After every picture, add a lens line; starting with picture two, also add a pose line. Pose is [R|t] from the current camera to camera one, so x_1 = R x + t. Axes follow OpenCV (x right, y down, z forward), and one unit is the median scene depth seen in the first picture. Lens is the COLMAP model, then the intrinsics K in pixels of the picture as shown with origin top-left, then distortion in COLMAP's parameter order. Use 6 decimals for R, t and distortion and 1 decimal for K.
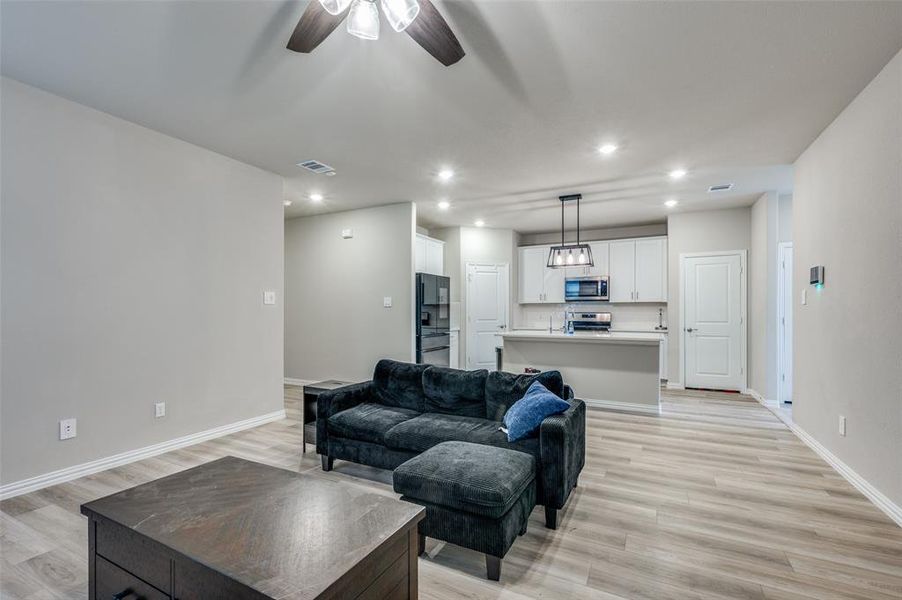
lens RADIAL K [[394.0, 0, 453.7], [0, 394.0, 313.9], [0, 0, 1]] dist [0.000110, 0.000056]
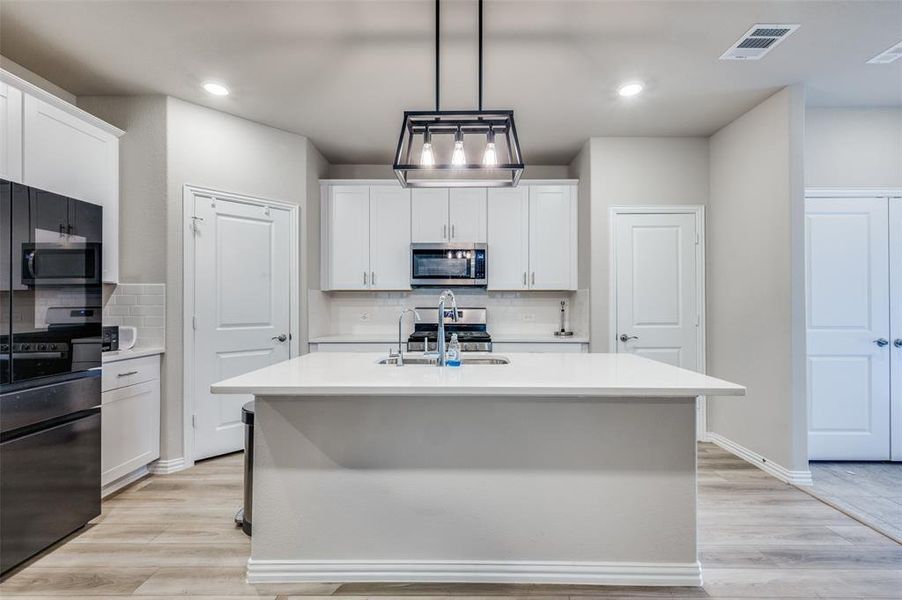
lens RADIAL K [[394.0, 0, 458.3], [0, 394.0, 303.1], [0, 0, 1]] dist [0.000110, 0.000056]
pose [[0.893244, 0.002710, 0.449565, 0.107273], [0.002521, 0.999936, -0.011035, -0.004513], [-0.449566, 0.010990, 0.893180, 0.530040]]
